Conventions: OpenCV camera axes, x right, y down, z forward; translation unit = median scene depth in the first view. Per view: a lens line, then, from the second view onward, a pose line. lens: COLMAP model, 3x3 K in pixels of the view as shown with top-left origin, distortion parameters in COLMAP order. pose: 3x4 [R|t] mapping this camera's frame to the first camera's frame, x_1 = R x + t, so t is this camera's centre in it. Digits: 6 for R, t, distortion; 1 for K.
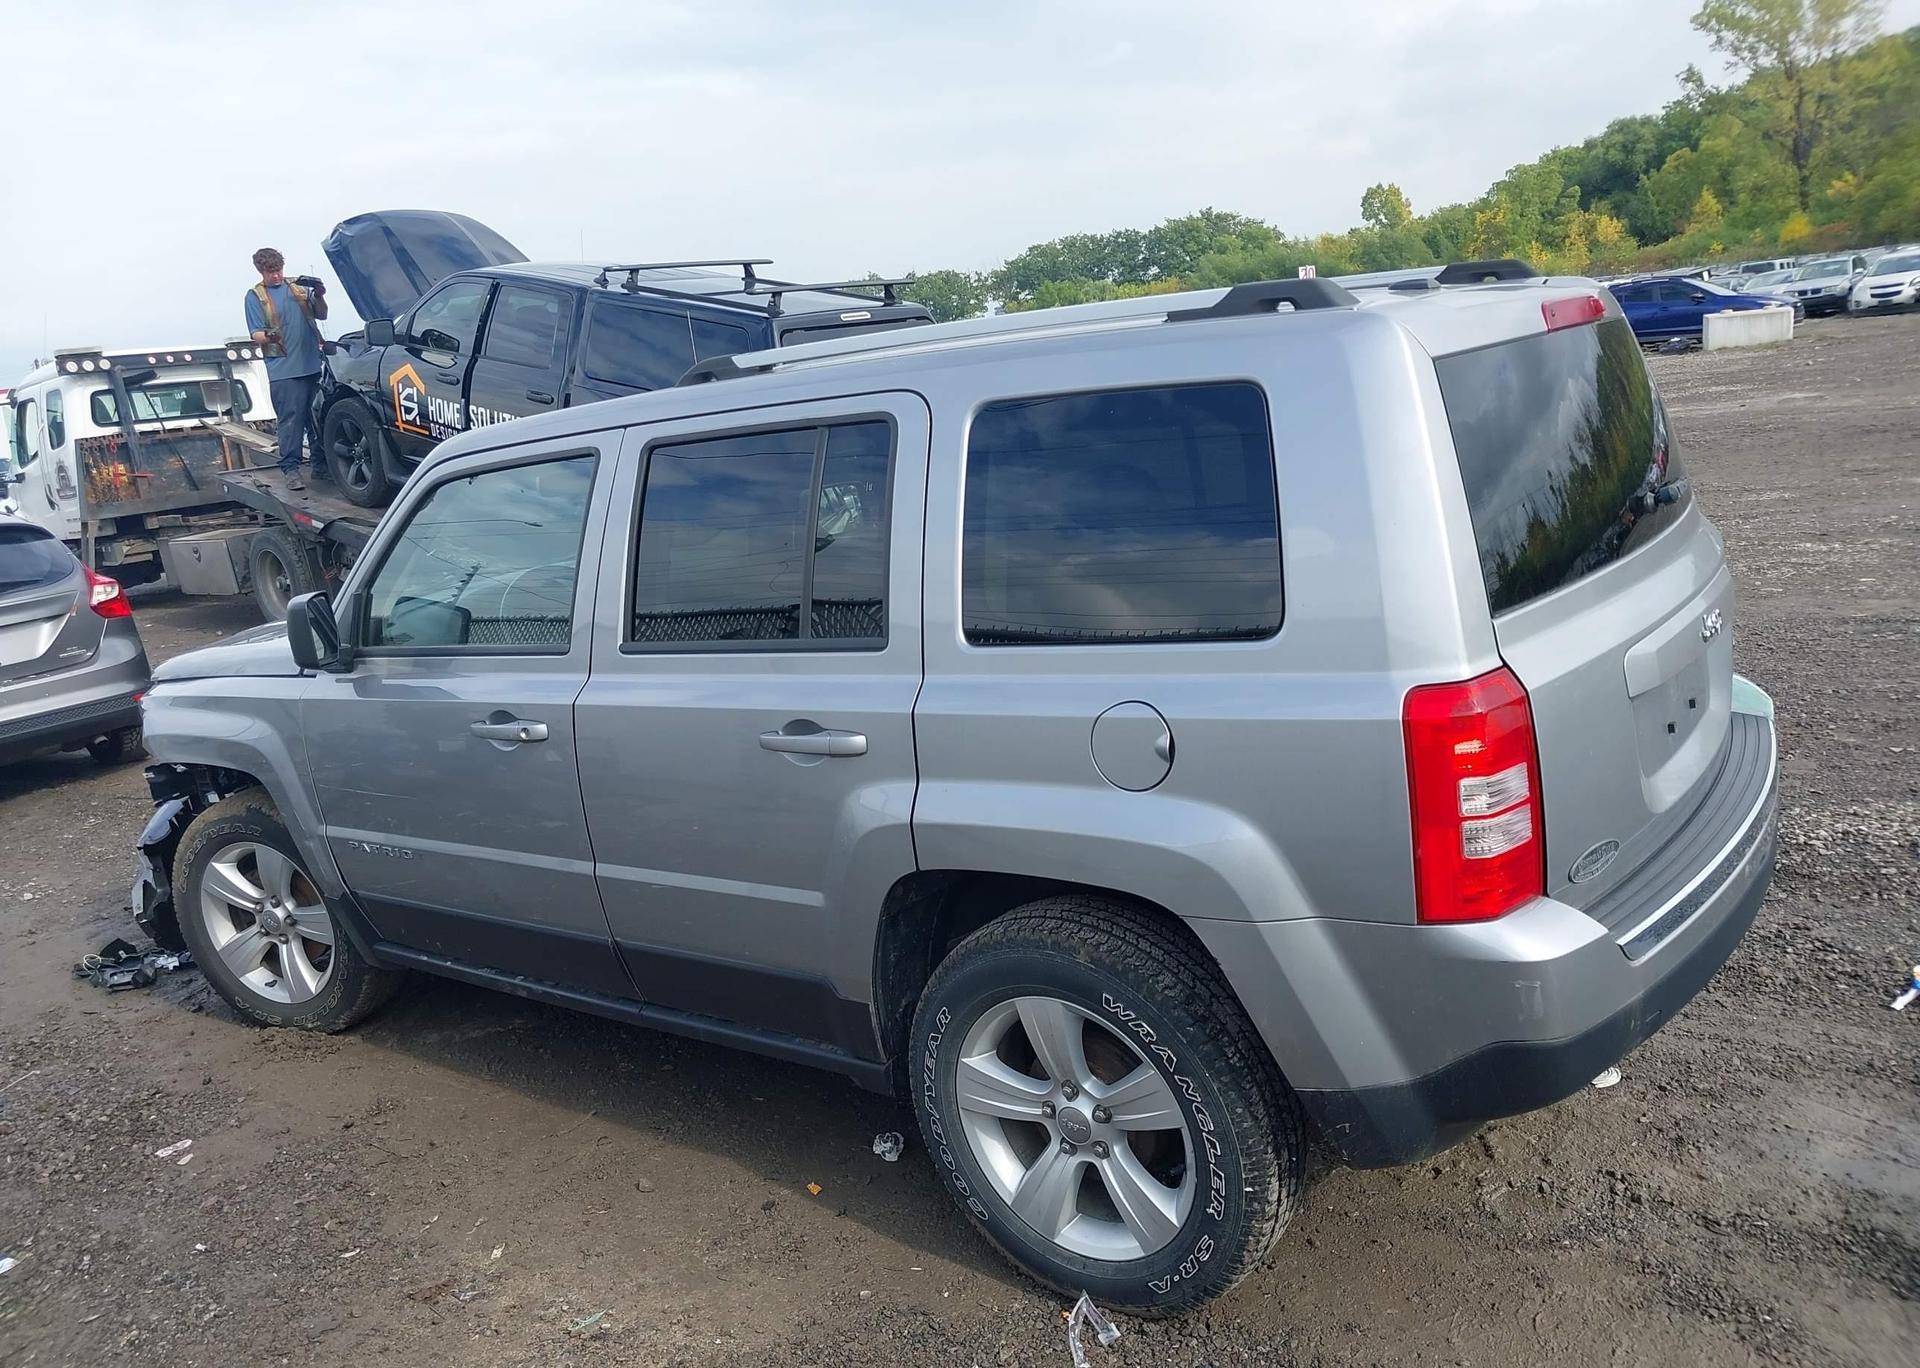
lens RADIAL K [[1533.9, 0, 951.3], [0, 1533.9, 689.1], [0, 0, 1]] dist [0.021740, -0.022445]
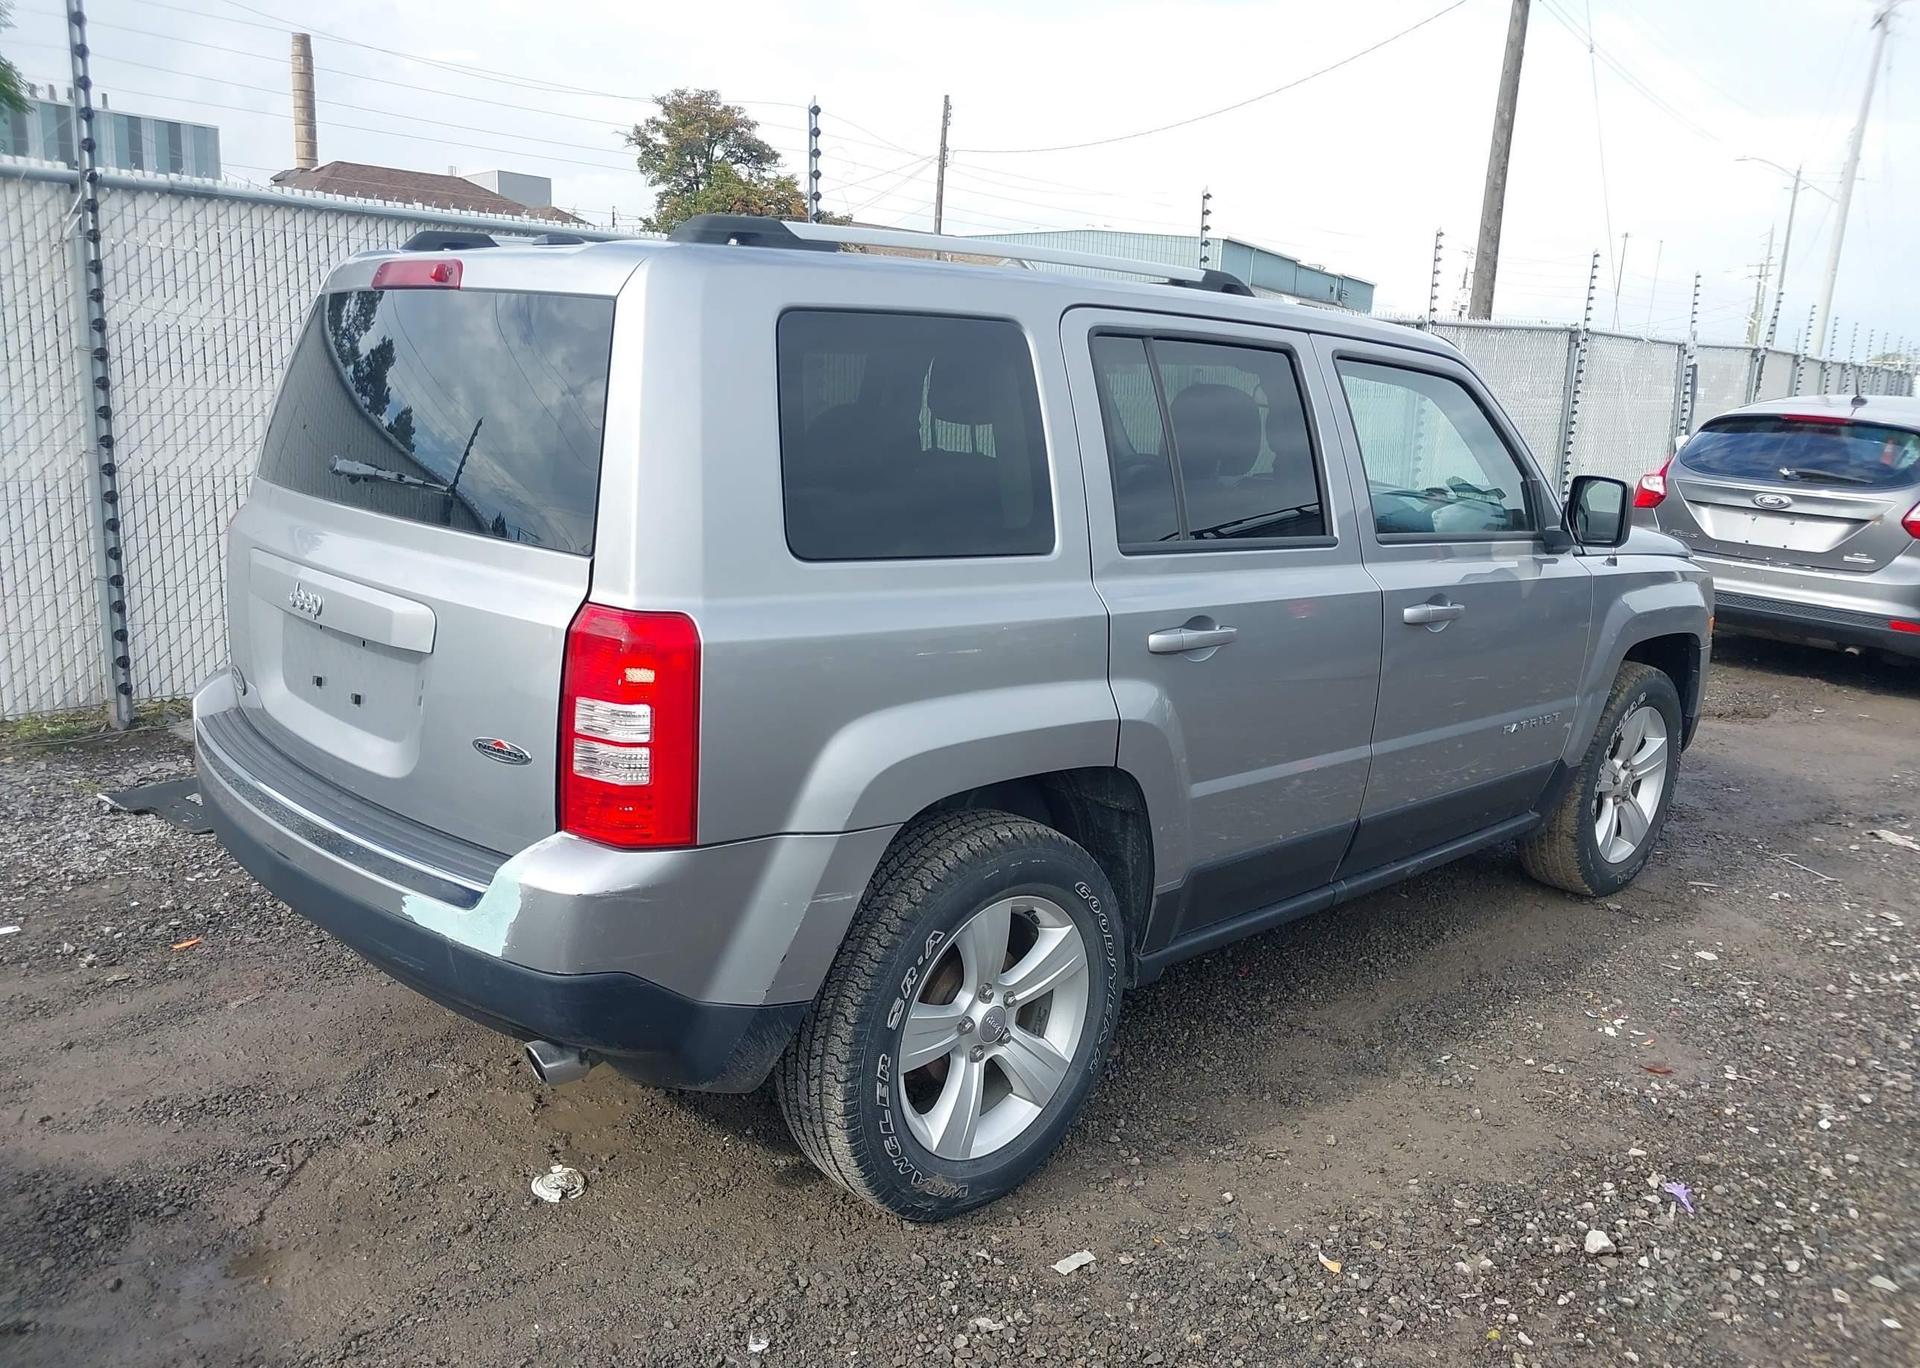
lens RADIAL K [[1530.3, 0, 922.2], [0, 1530.3, 678.0], [0, 0, 1]] dist [0.034907, -0.043174]
pose [[-0.195860, 0.310990, -0.930013, 0.846858], [-0.238232, 0.904880, 0.352757, -0.274654], [0.951254, 0.290650, -0.103142, 0.935415]]
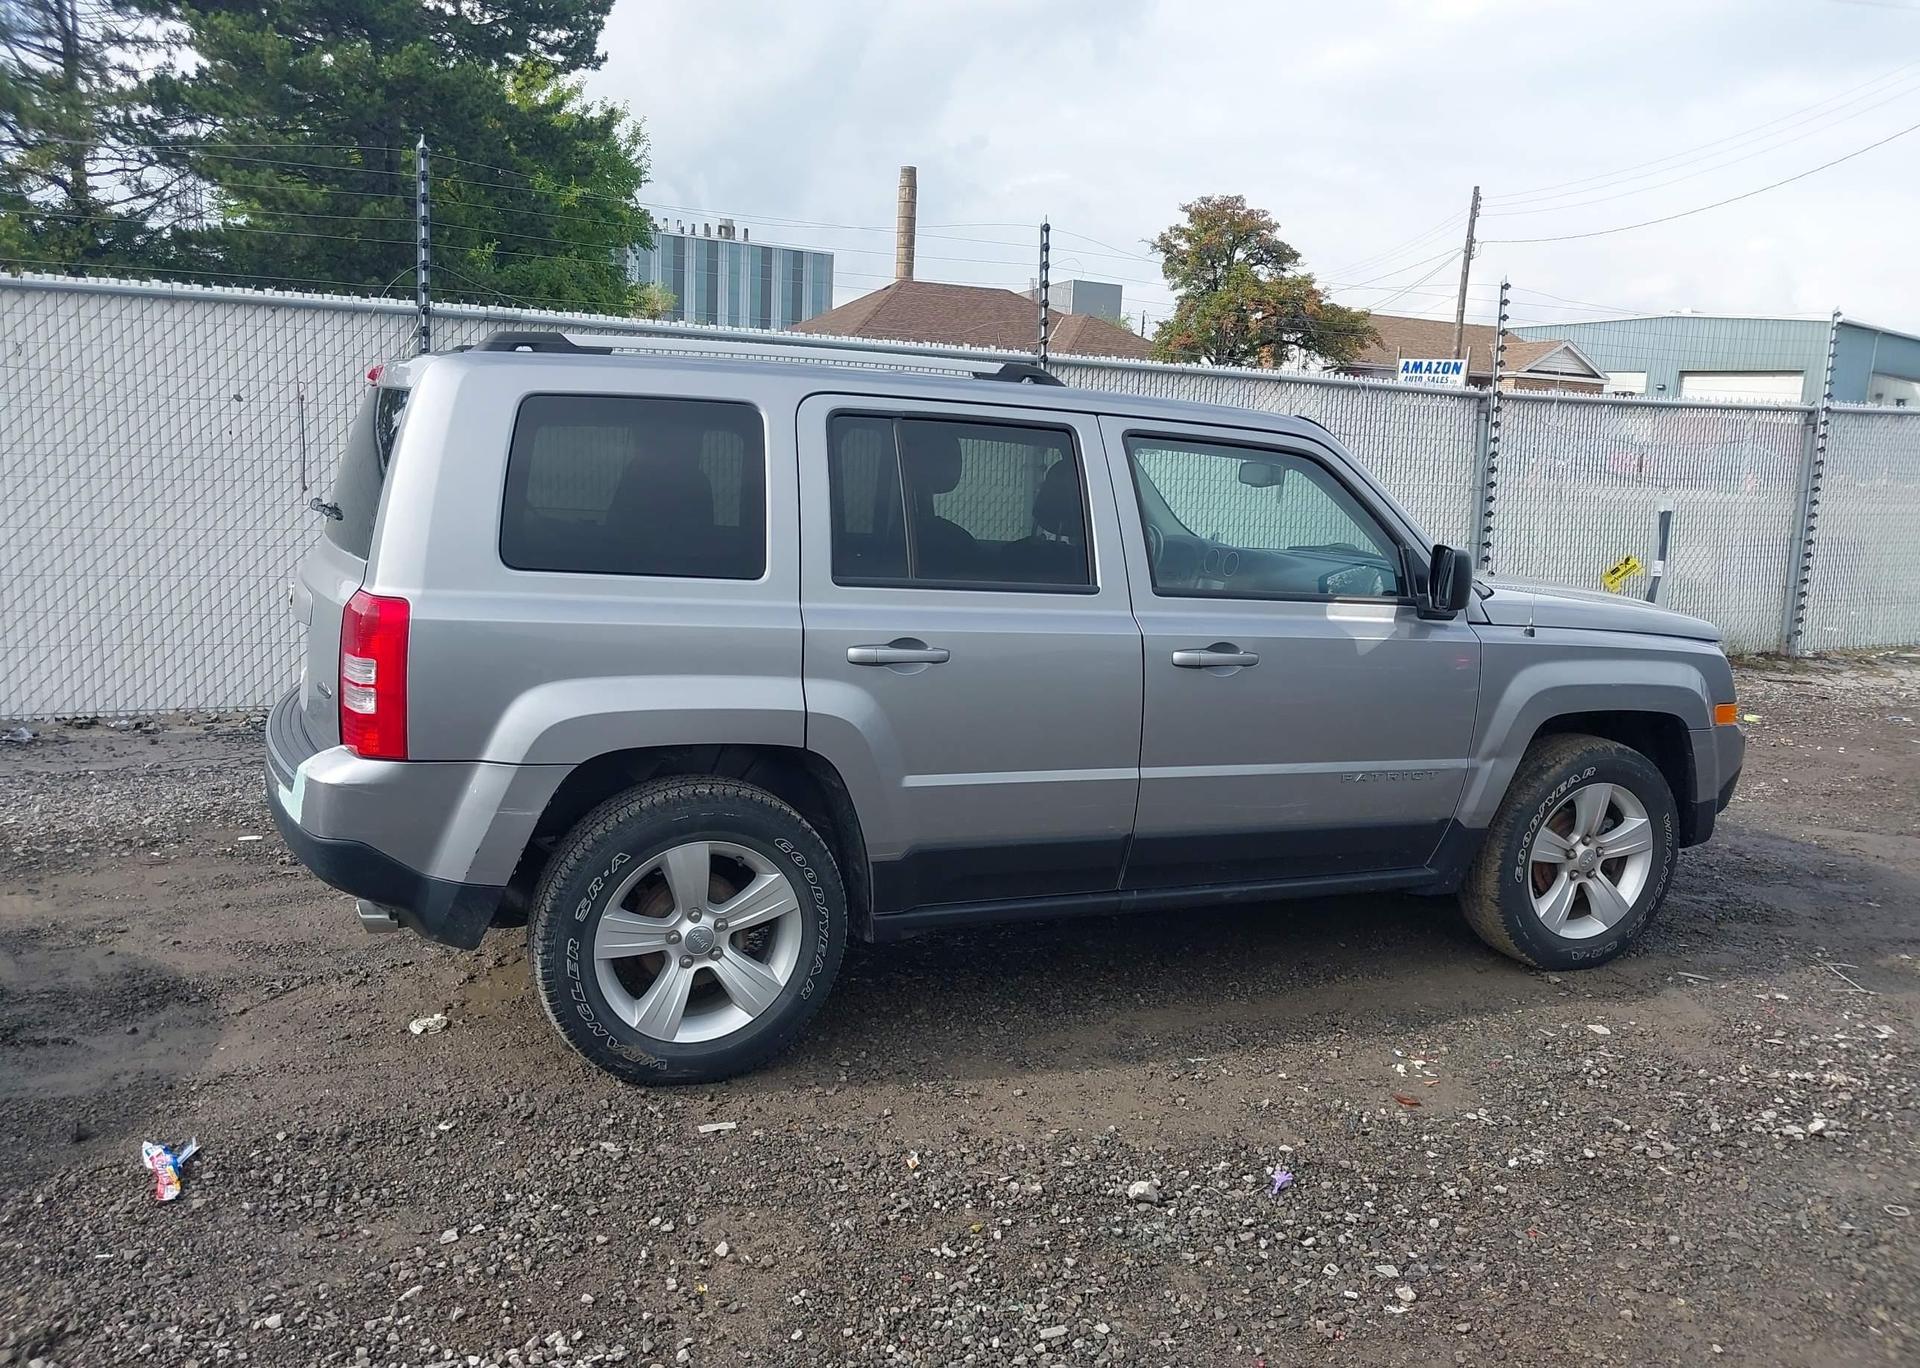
lens RADIAL K [[1530.3, 0, 922.2], [0, 1530.3, 678.0], [0, 0, 1]] dist [0.034907, -0.043174]
pose [[-0.538533, 0.232579, -0.809870, 0.864255], [-0.165264, 0.913327, 0.372184, -0.384461], [0.826238, 0.334276, -0.453420, 1.372935]]
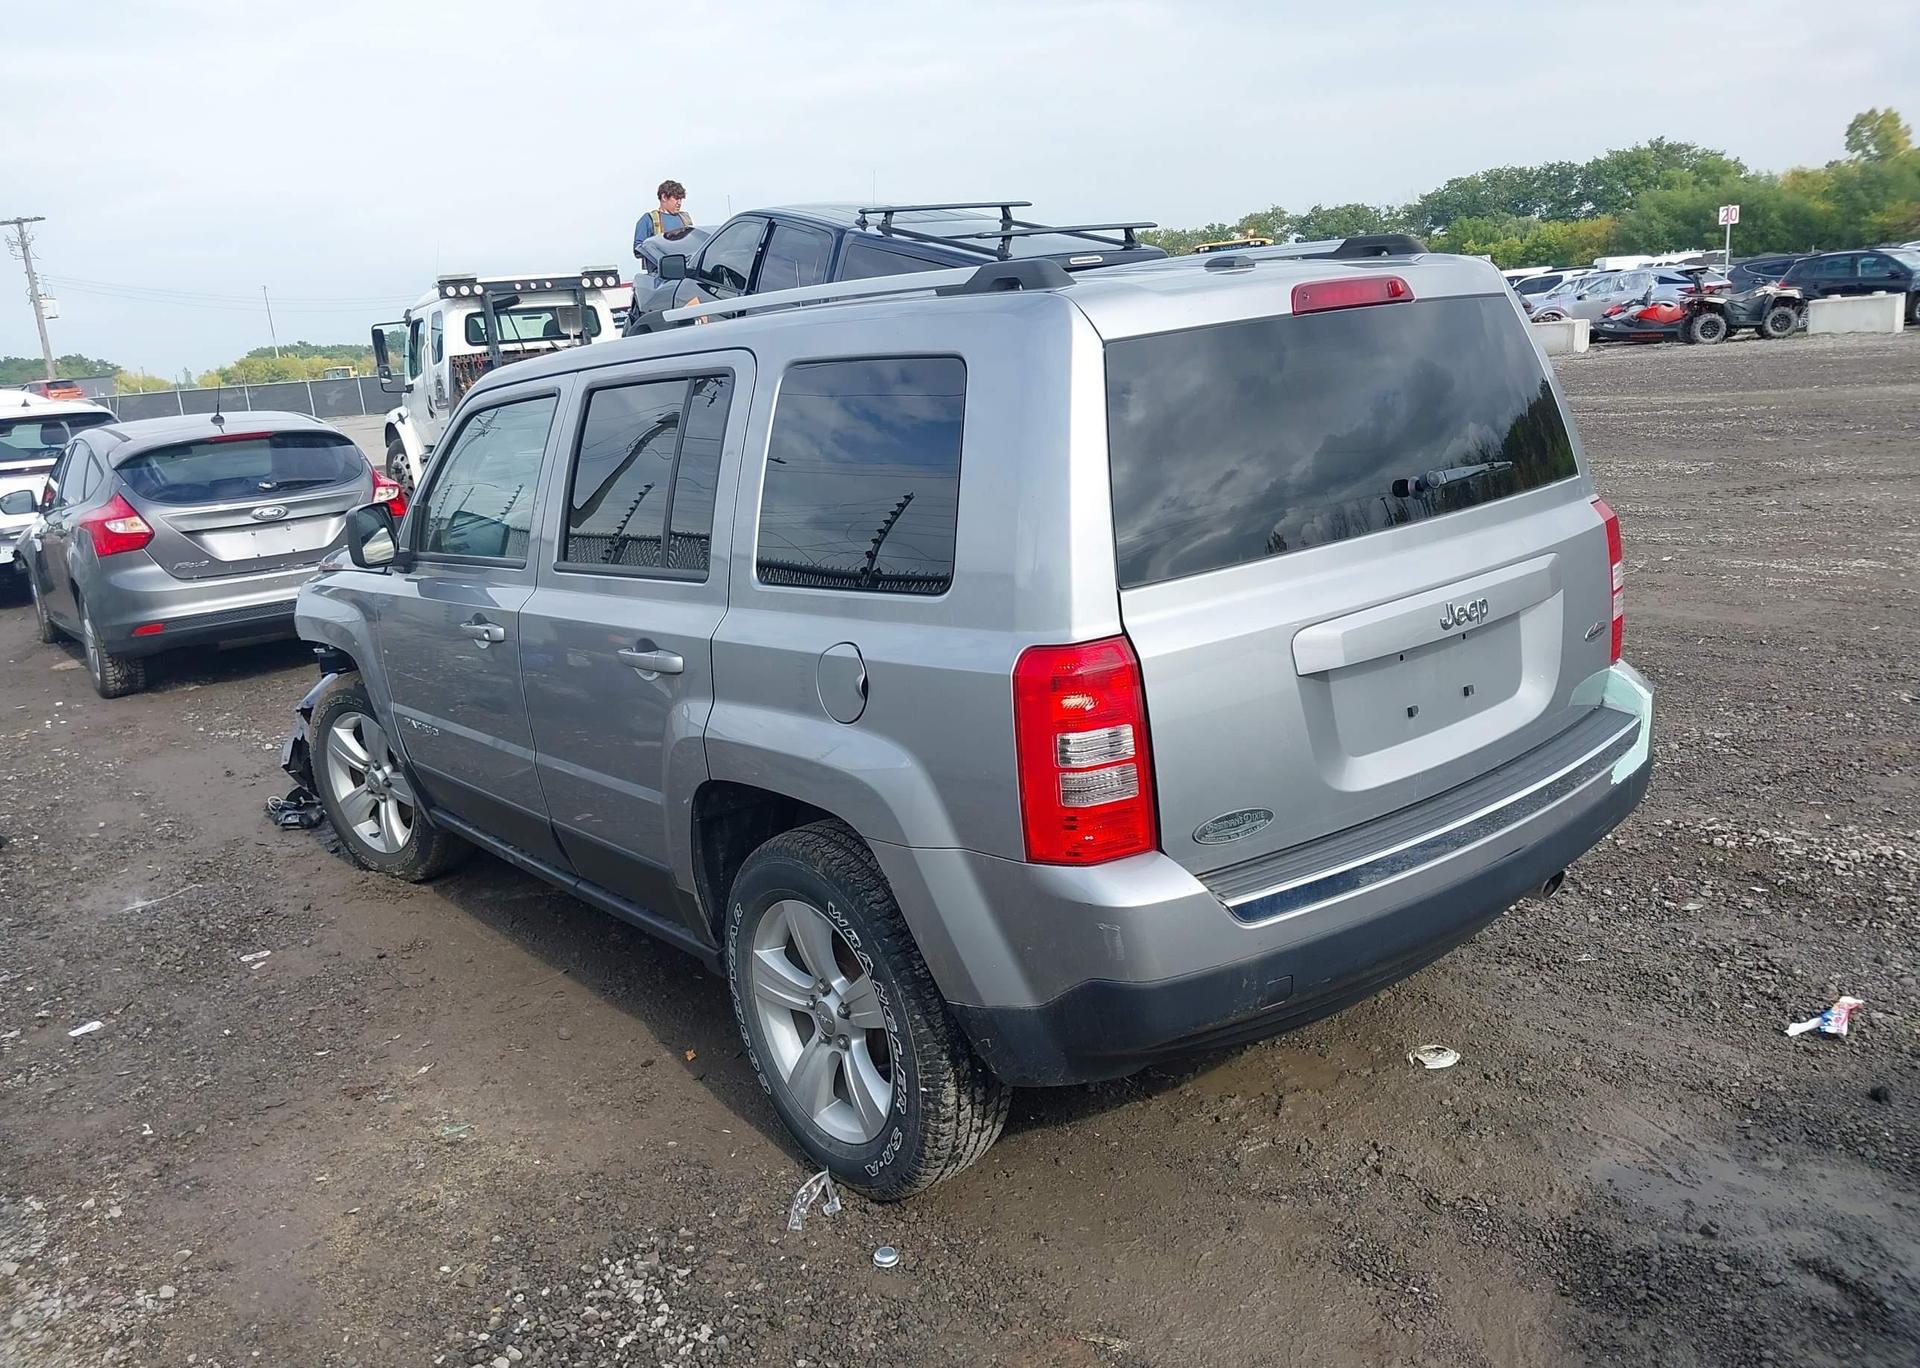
lens RADIAL K [[1548.0, 0, 960.0], [0, 1548.0, 684.0], [0, 0, 1]] dist [0.005828, 0.010576]
pose [[0.967565, 0.083988, -0.238253, 0.265500], [-0.075366, 0.996136, 0.045087, -0.010288], [0.241119, -0.025668, 0.970156, -0.037646]]
